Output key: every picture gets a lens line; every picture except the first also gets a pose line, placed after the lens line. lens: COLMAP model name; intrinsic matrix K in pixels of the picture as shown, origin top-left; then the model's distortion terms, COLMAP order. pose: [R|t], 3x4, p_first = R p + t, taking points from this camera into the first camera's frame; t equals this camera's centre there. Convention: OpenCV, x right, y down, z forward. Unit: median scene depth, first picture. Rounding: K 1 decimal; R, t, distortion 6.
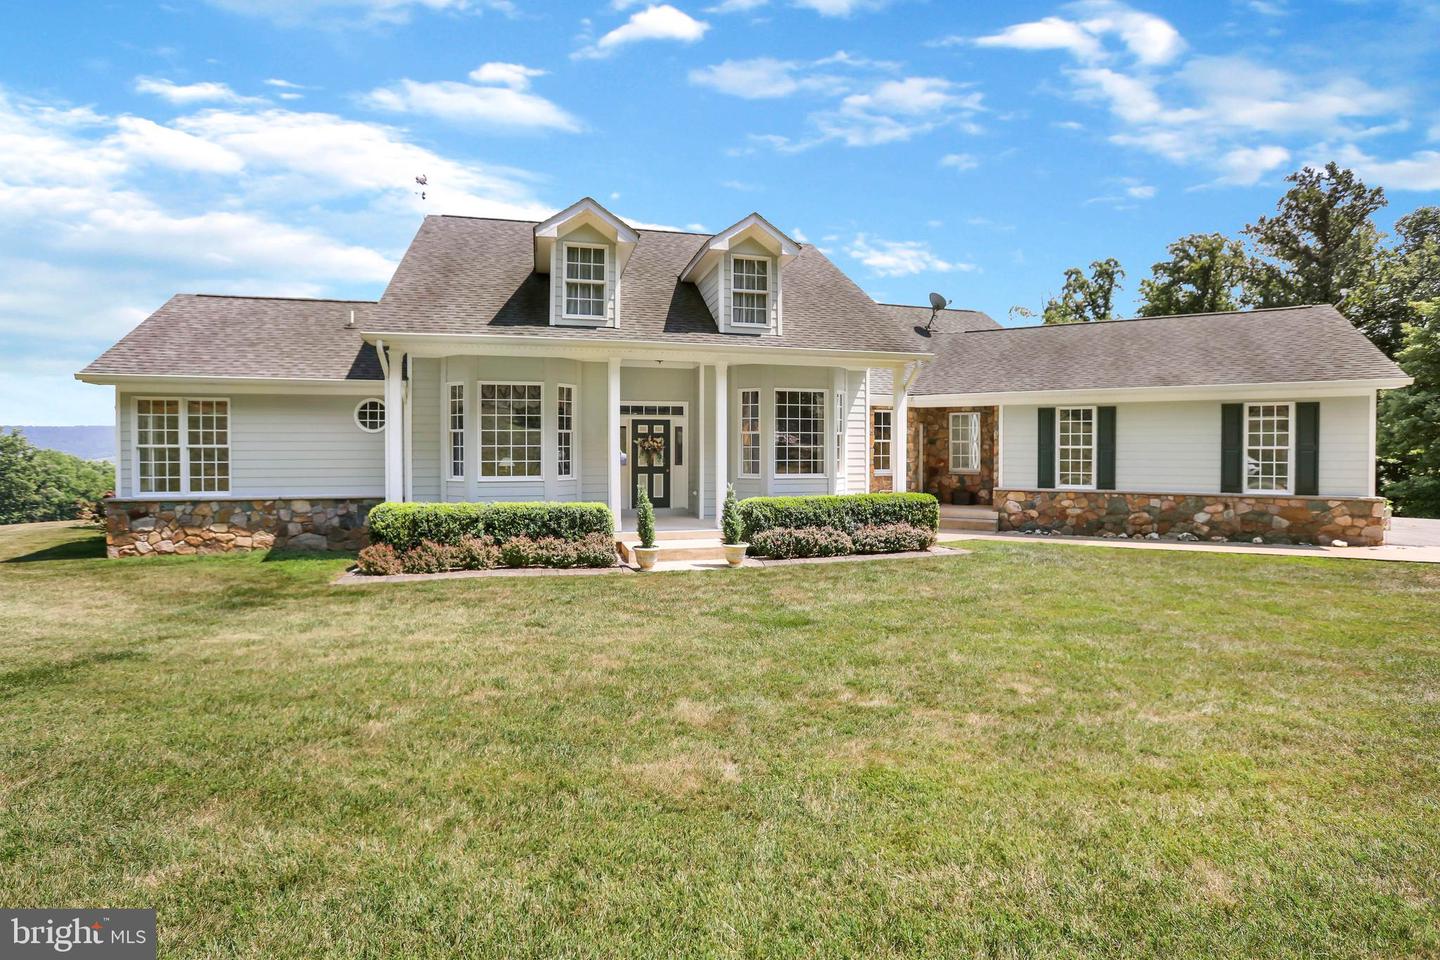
lens RADIAL K [[646.7, 0, 720.0], [0, 646.7, 480.0], [0, 0, 1]] dist [-0.069409, 0.019247]
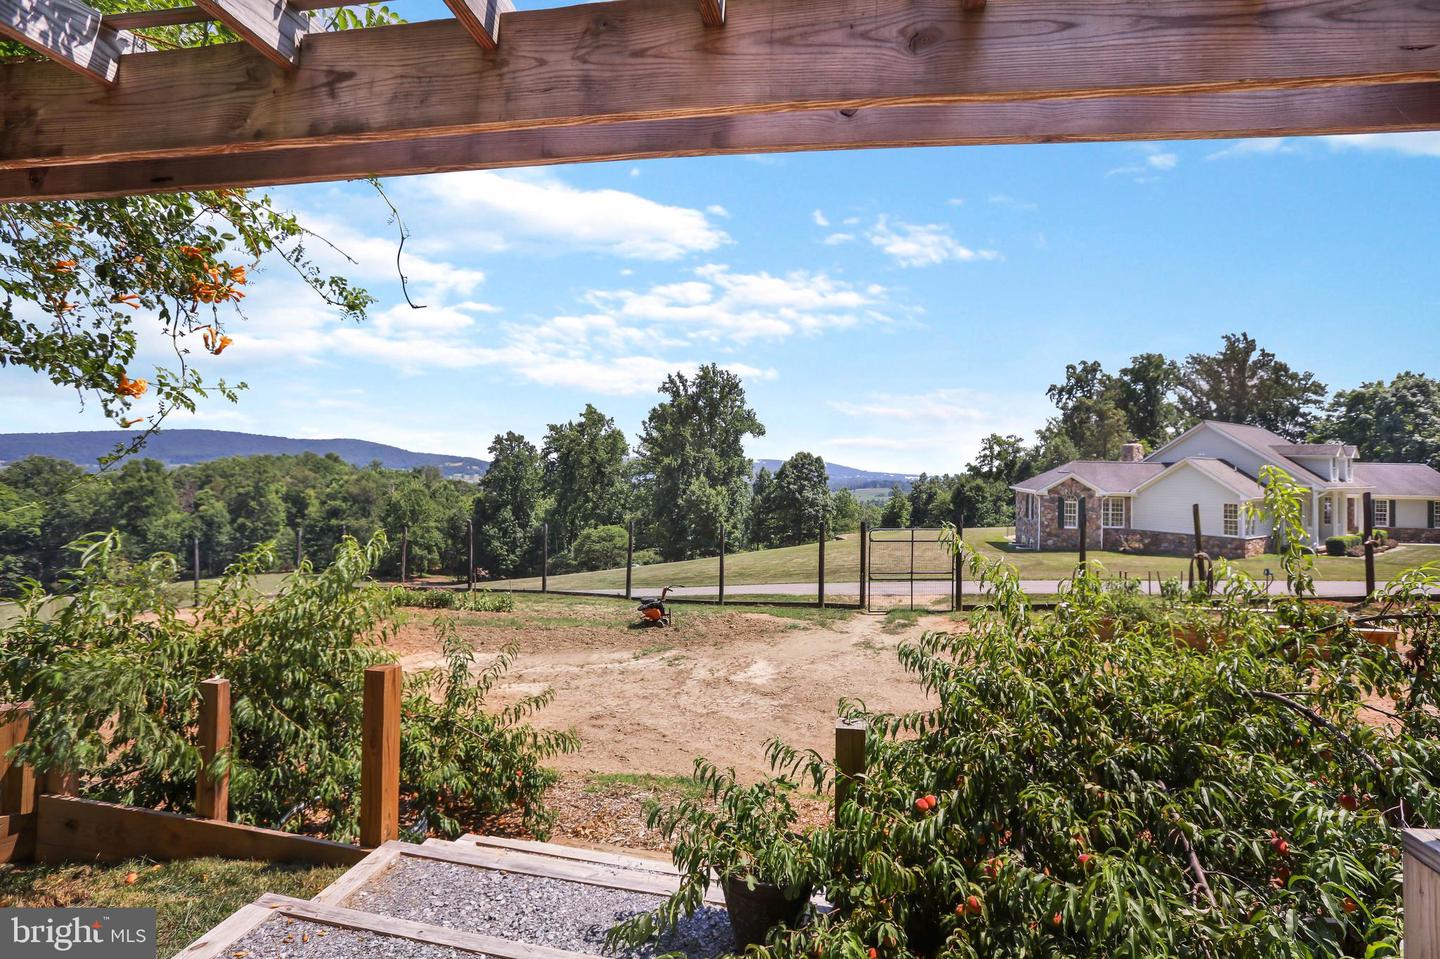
lens RADIAL K [[670.7, 0, 720.0], [0, 670.7, 479.5], [0, 0, 1]] dist [-0.061806, 0.023622]
pose [[0.937977, 0.009038, 0.346580, -3.721708], [-0.003272, 0.999846, -0.017217, -0.160183], [-0.346683, 0.015015, 0.937862, -0.859034]]
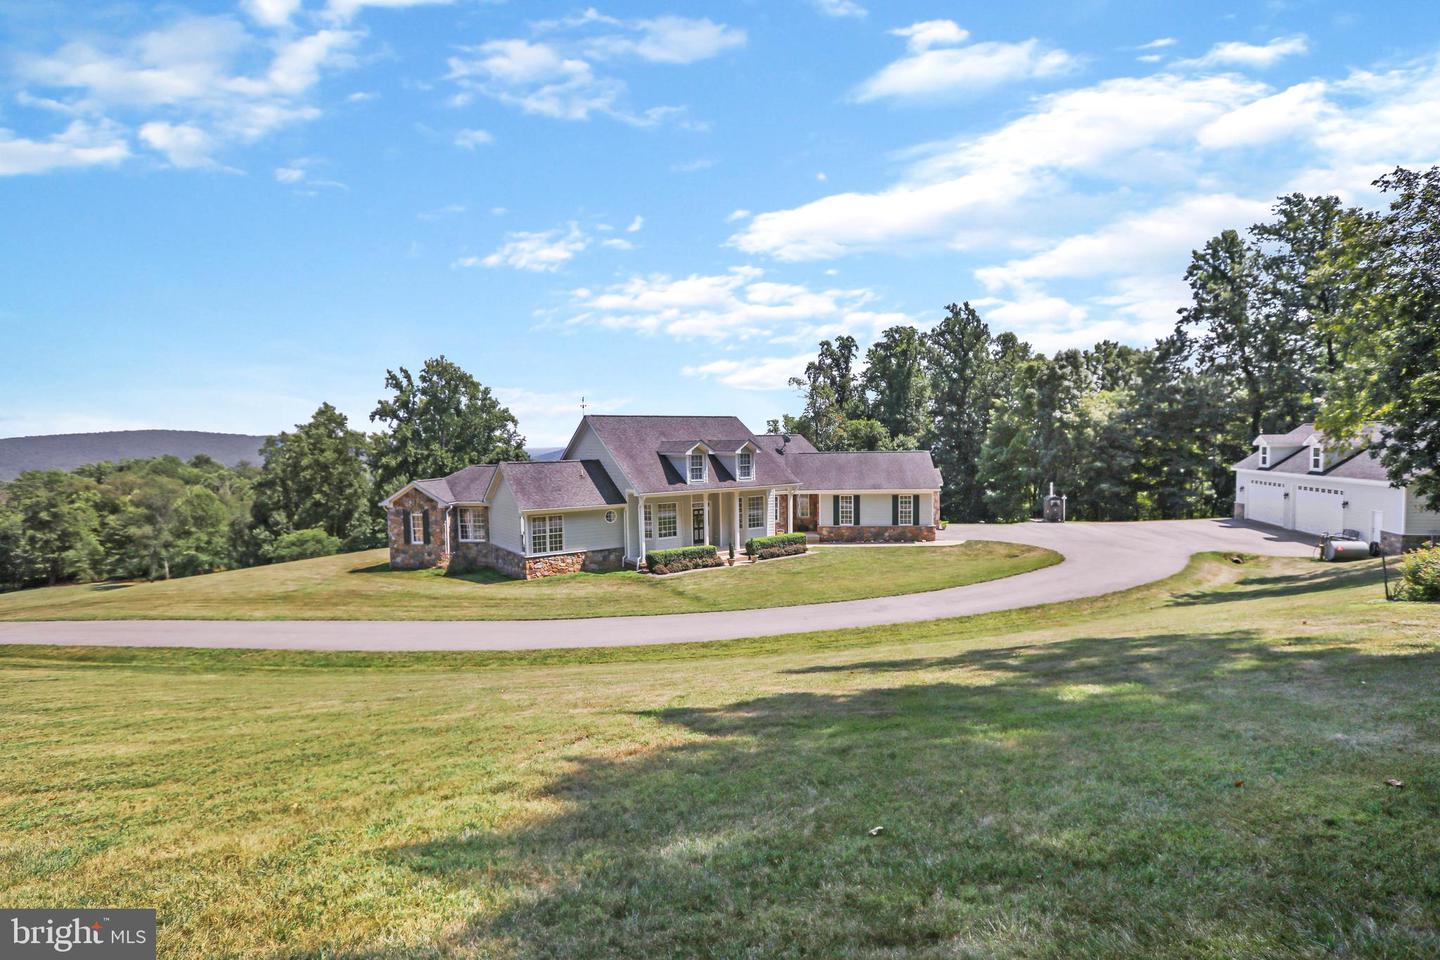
lens RADIAL K [[670.7, 0, 720.0], [0, 670.7, 480.0], [0, 0, 1]] dist [-0.061806, 0.023622]
pose [[0.933602, -0.036196, 0.356480, -1.020626], [0.033213, 0.999343, 0.014485, -0.254610], [-0.356770, -0.001683, 0.934191, -1.577904]]
